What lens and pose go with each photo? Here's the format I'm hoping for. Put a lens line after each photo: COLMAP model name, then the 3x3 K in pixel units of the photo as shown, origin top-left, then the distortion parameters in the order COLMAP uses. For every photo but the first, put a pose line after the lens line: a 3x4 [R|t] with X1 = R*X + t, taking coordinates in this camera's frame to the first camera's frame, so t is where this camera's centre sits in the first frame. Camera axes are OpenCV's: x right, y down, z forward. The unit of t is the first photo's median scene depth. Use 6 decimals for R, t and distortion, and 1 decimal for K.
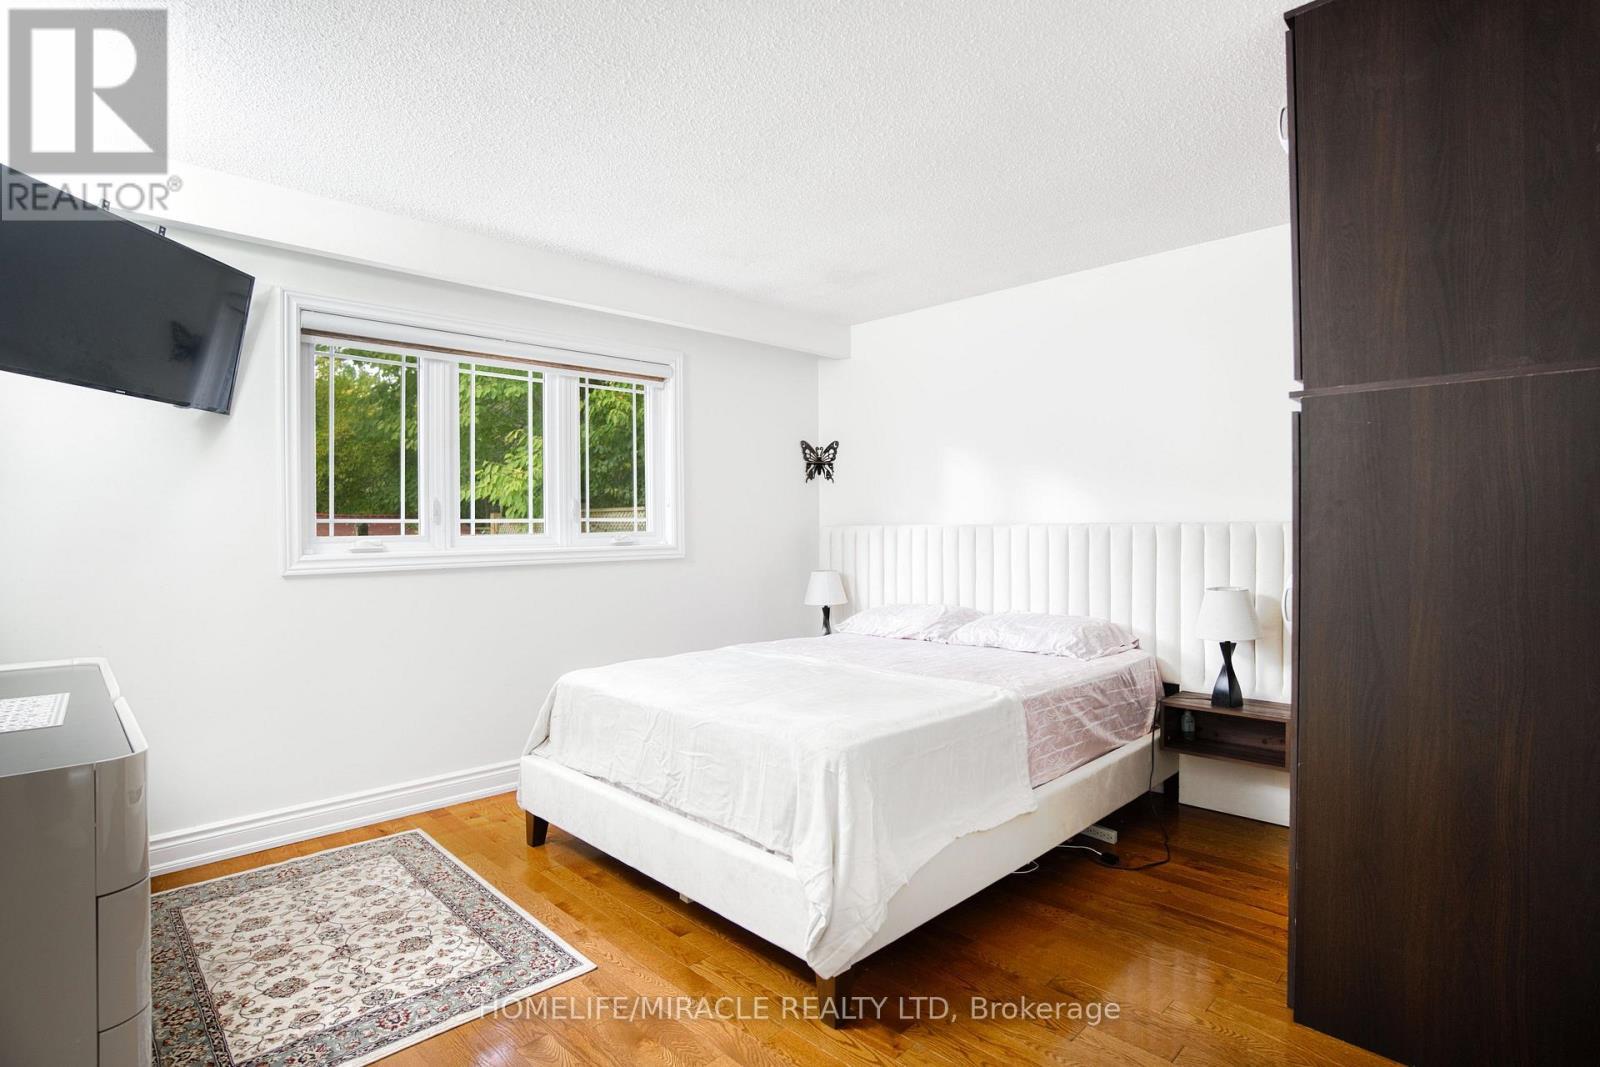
lens RADIAL K [[779.4, 0, 797.7], [0, 779.4, 527.7], [0, 0, 1]] dist [-0.073857, 0.031593]
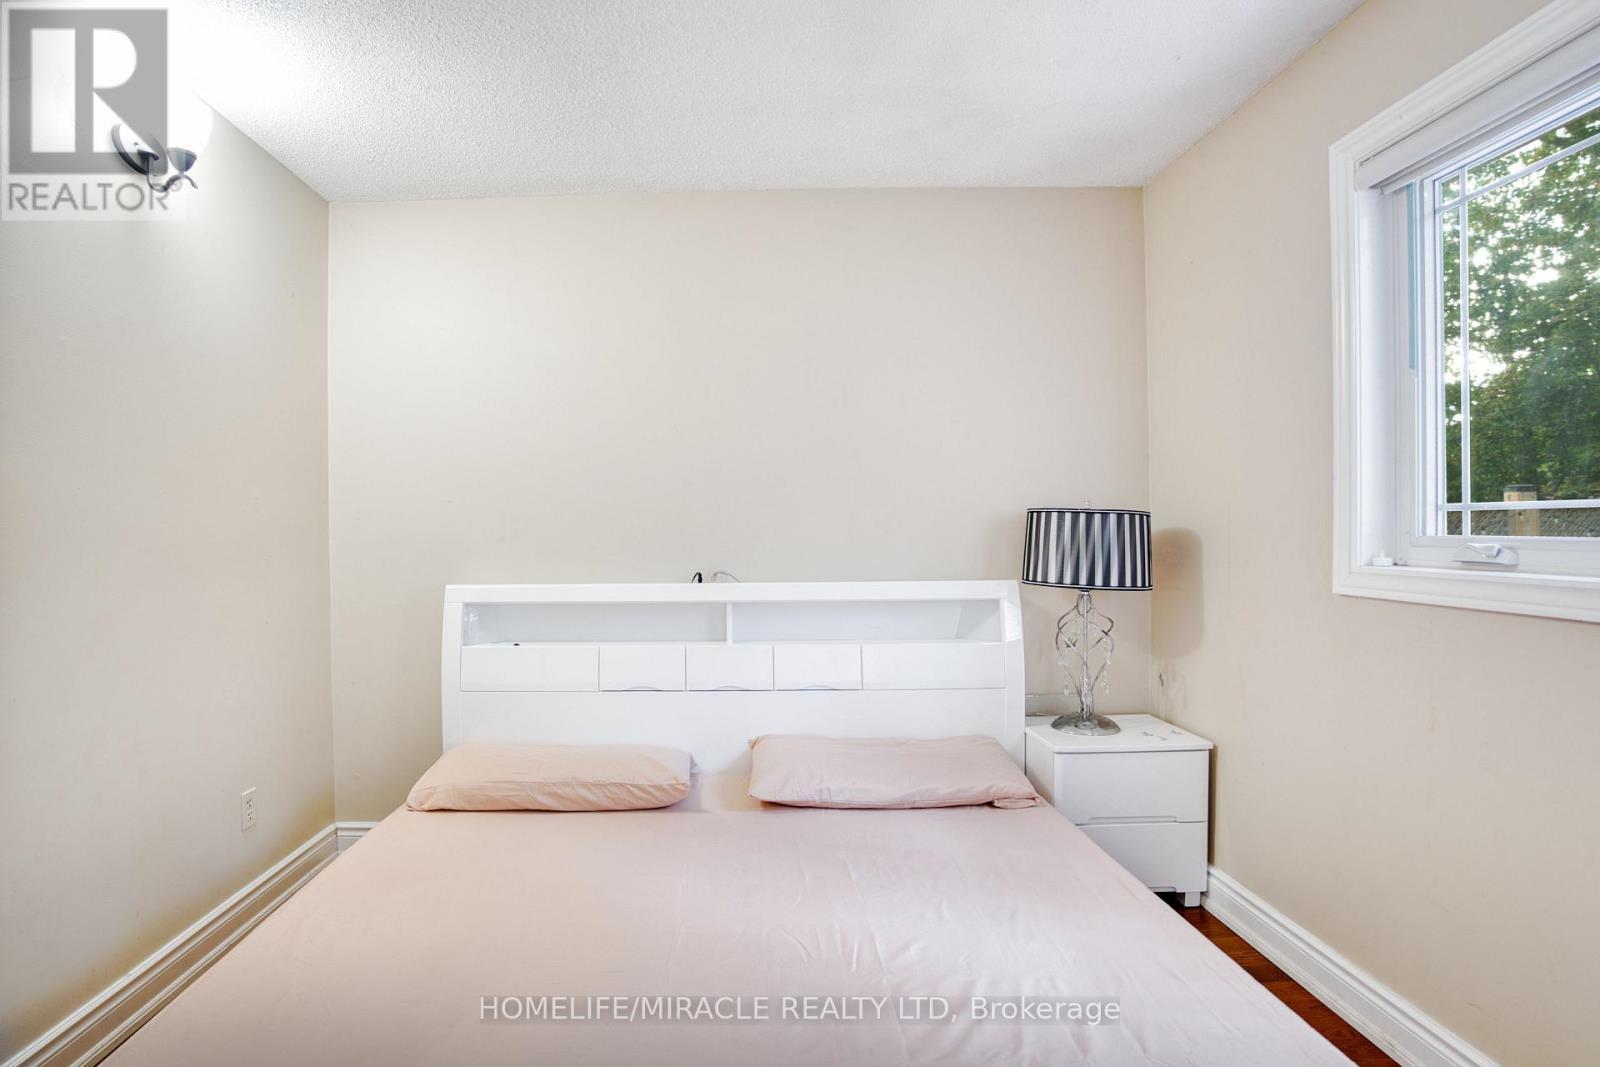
lens RADIAL K [[830.3, 0, 801.1], [0, 830.3, 541.9], [0, 0, 1]] dist [-0.061543, 0.000645]
pose [[-0.706596, 0.023180, -0.707237, 0.114432], [0.010424, 0.999696, 0.022351, -0.001727], [0.707540, 0.008421, -0.706623, 0.937758]]
